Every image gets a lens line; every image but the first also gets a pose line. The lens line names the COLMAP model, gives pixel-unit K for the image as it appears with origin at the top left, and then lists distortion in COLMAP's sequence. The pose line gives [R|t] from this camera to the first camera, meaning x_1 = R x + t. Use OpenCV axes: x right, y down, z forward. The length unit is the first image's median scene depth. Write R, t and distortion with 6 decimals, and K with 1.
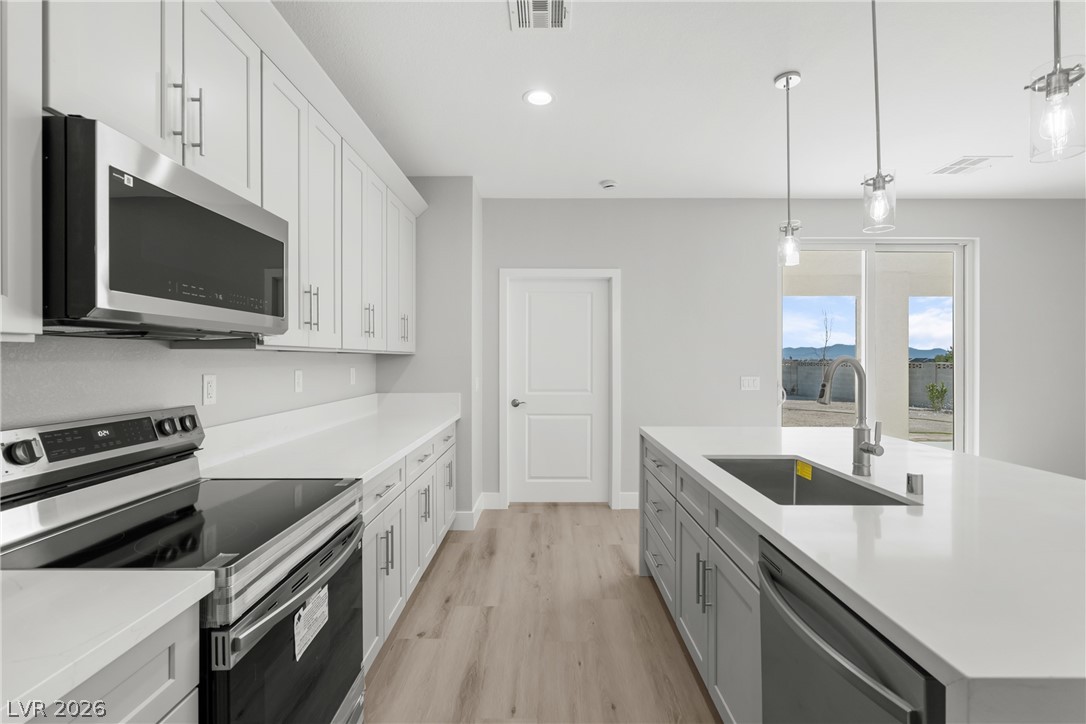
lens RADIAL K [[496.3, 0, 545.0], [0, 496.3, 359.0], [0, 0, 1]] dist [-0.007838, 0.003456]
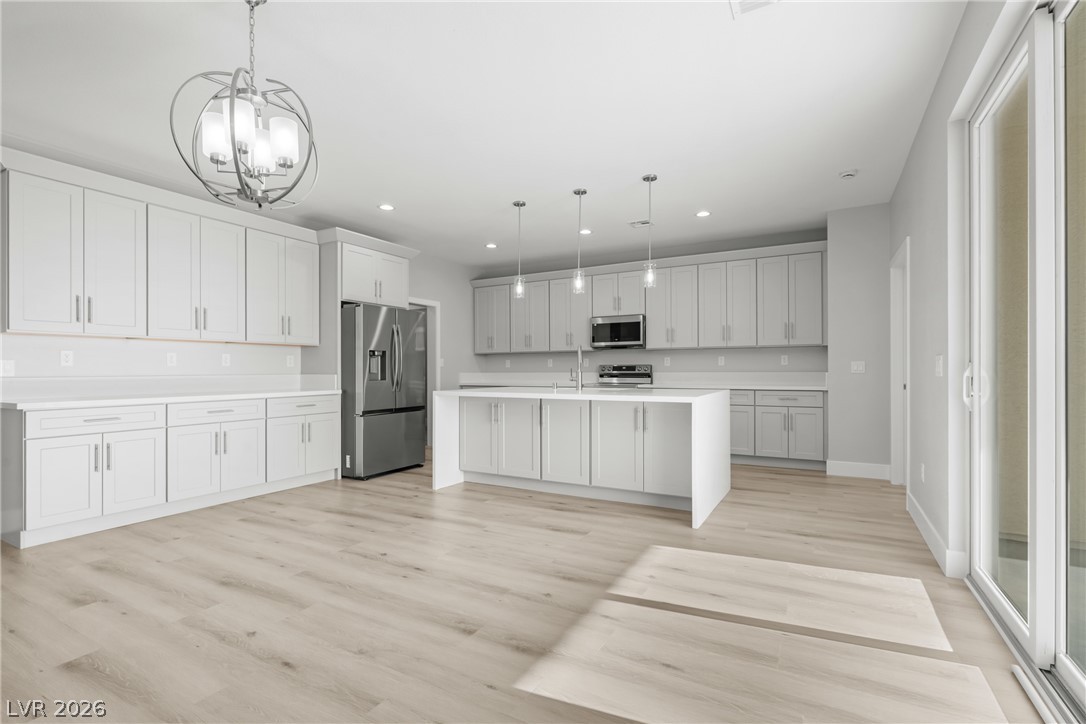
lens RADIAL K [[496.3, 0, 550.0], [0, 496.3, 368.6], [0, 0, 1]] dist [-0.007838, 0.003456]
pose [[-0.486205, -0.001037, -0.873844, 2.025282], [0.002903, 0.999992, -0.002802, 0.087393], [0.873840, -0.003899, -0.486198, 1.443455]]
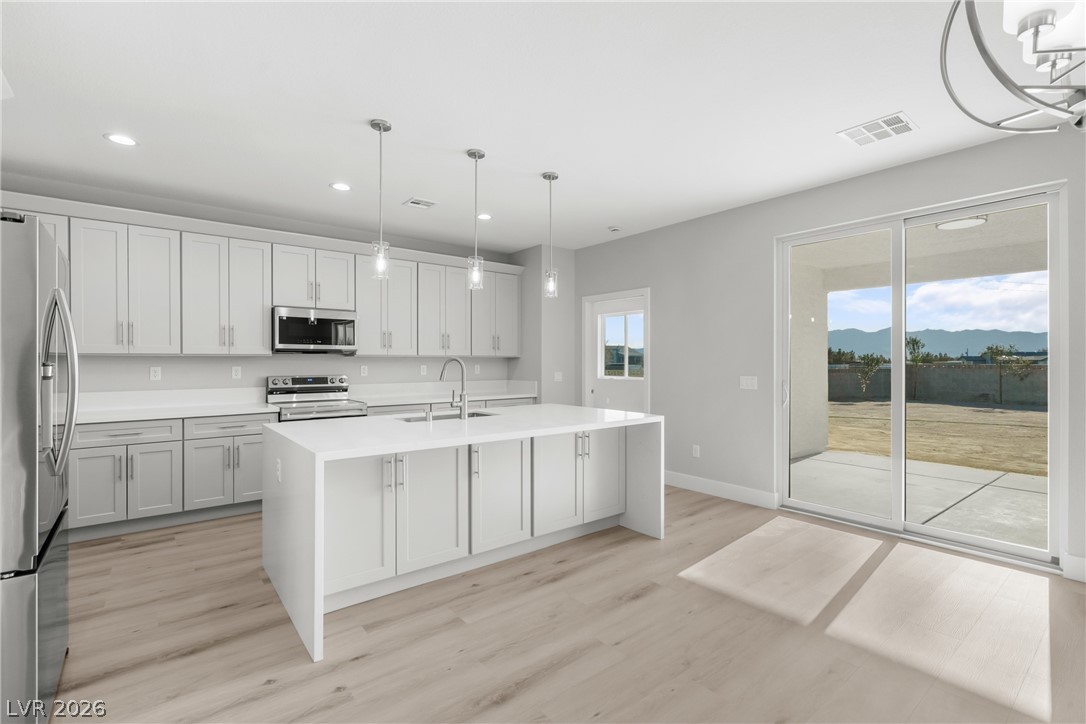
lens RADIAL K [[496.3, 0, 544.3], [0, 496.3, 360.7], [0, 0, 1]] dist [-0.007838, 0.003456]
pose [[0.624656, -0.002764, -0.780895, 1.582247], [0.001572, 0.999996, -0.002282, 0.009150], [0.780898, 0.000198, 0.624658, 0.027455]]
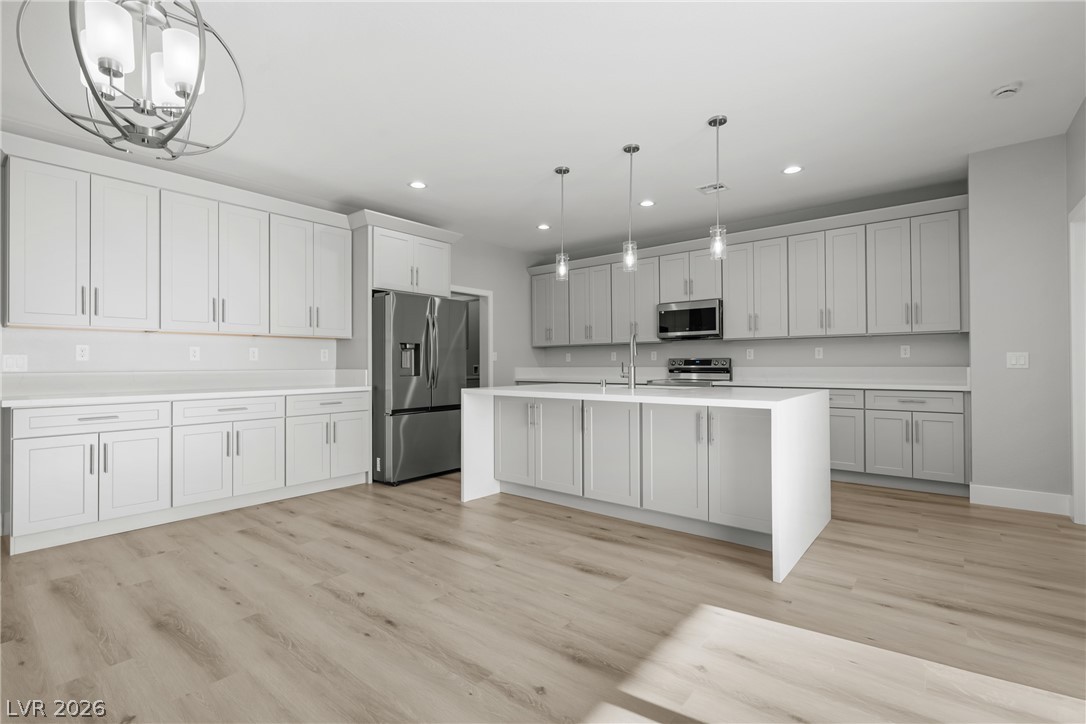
lens RADIAL K [[496.3, 0, 549.0], [0, 496.3, 358.8], [0, 0, 1]] dist [-0.007838, 0.003456]
pose [[-0.630318, -0.006775, -0.776308, 1.715110], [0.003965, 0.999921, -0.011946, 0.087710], [0.776327, -0.010607, -0.630241, 1.404698]]
